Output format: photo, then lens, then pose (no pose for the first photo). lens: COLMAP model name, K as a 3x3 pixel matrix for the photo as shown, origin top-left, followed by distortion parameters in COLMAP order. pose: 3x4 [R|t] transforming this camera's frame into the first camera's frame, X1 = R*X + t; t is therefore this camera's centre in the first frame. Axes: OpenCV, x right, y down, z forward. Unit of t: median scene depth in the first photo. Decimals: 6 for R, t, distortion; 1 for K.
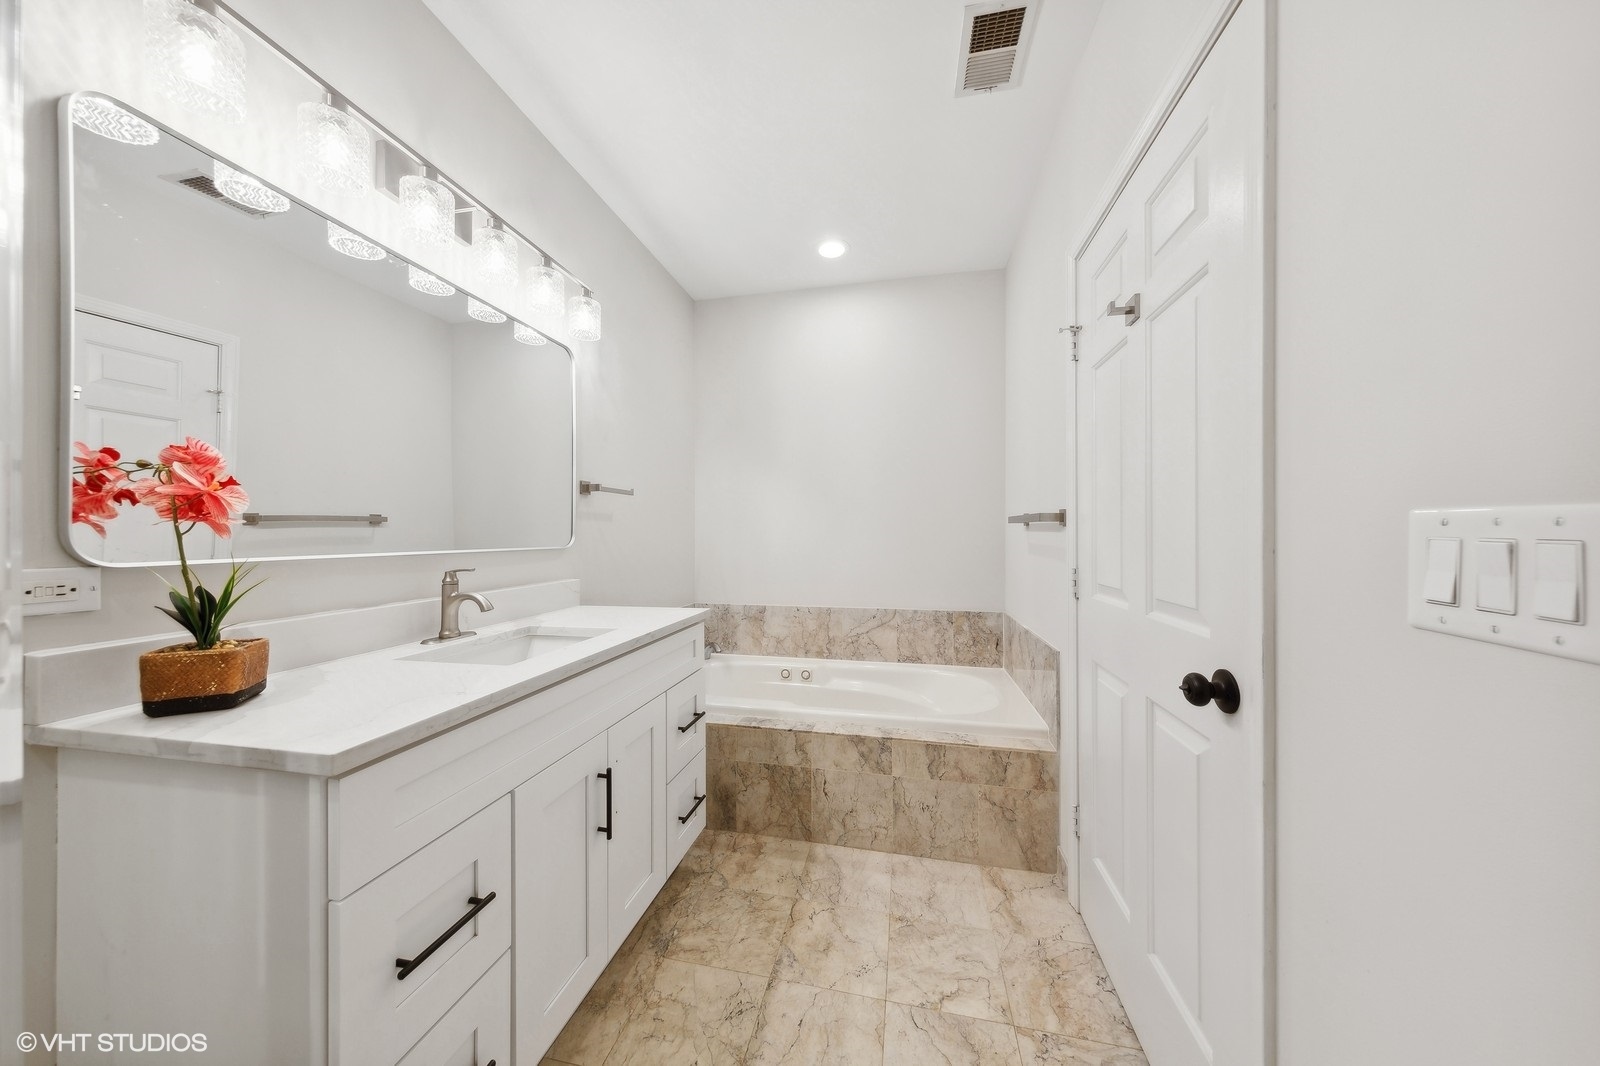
lens RADIAL K [[526.2, 0, 807.7], [0, 526.2, 536.2], [0, 0, 1]] dist [0.007027, -0.001477]
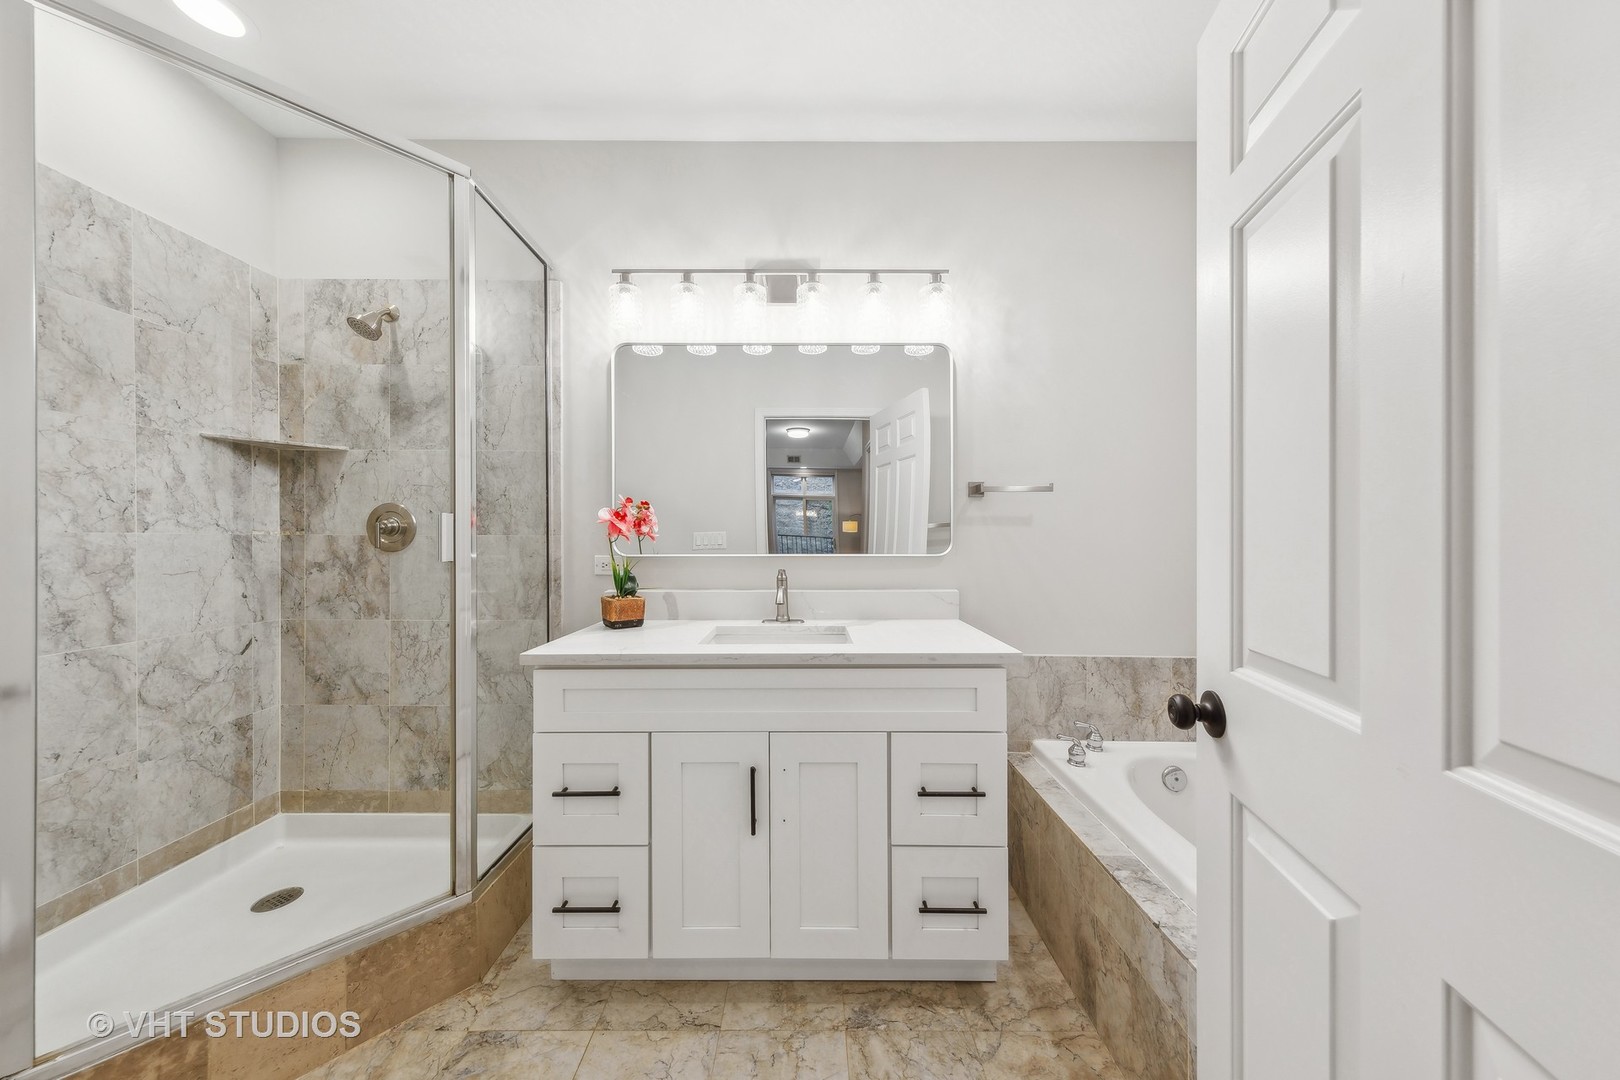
lens RADIAL K [[532.8, 0, 808.5], [0, 532.8, 536.2], [0, 0, 1]] dist [0.007027, -0.001477]
pose [[0.173194, 0.006486, -0.984866, 0.578284], [-0.000676, 0.999979, 0.006467, -0.025169], [0.984888, -0.000454, 0.173195, 0.778175]]
